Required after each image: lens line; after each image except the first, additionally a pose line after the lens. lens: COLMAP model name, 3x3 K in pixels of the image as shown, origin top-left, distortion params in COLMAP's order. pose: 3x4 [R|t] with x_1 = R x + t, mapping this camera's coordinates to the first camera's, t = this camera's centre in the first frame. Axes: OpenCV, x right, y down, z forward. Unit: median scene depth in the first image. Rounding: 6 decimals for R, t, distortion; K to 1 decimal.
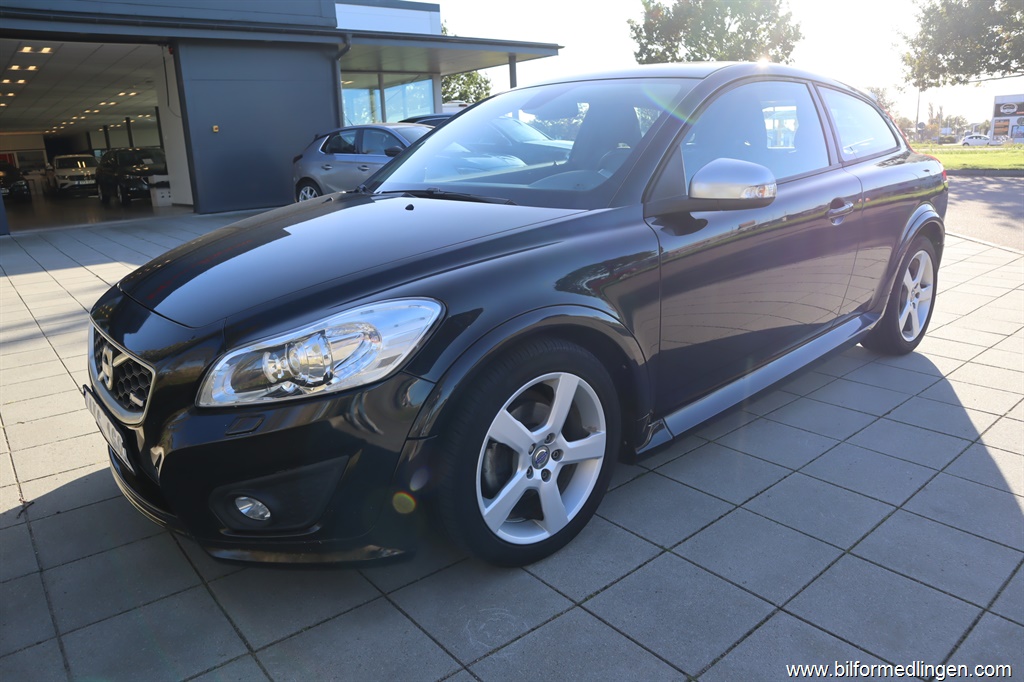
lens RADIAL K [[715.3, 0, 515.2], [0, 715.3, 324.2], [0, 0, 1]] dist [-0.129515, 0.075531]
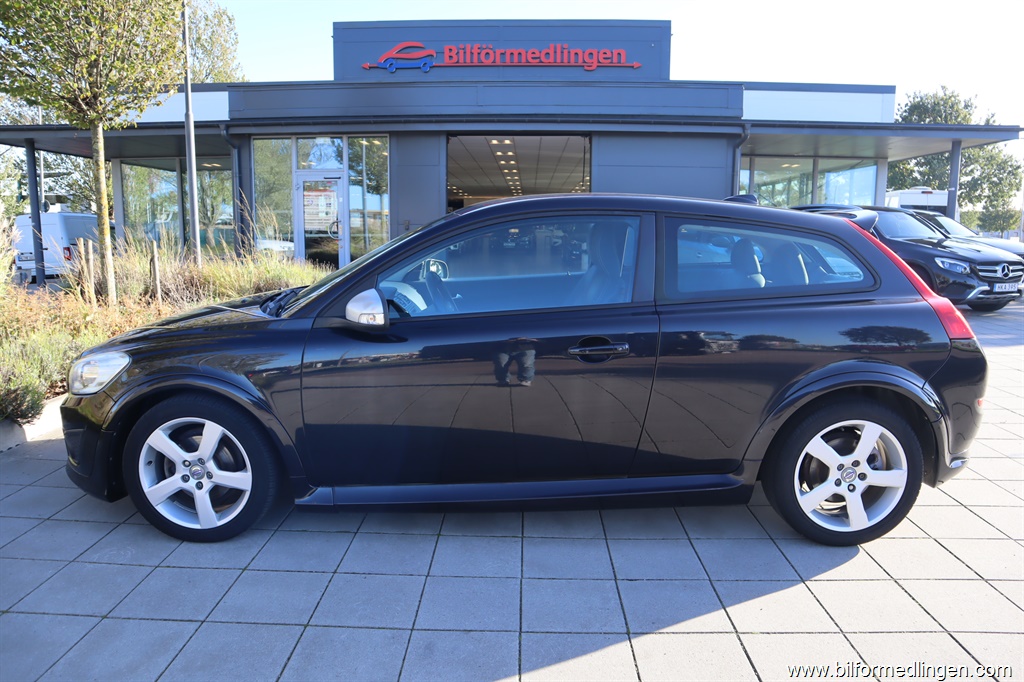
lens RADIAL K [[715.3, 0, 515.2], [0, 715.3, 324.2], [0, 0, 1]] dist [-0.129515, 0.075531]
pose [[0.753149, 0.131191, -0.644636, 0.236994], [-0.194189, 0.980584, -0.027317, -0.034874], [0.628536, 0.145755, 0.764001, 0.039779]]
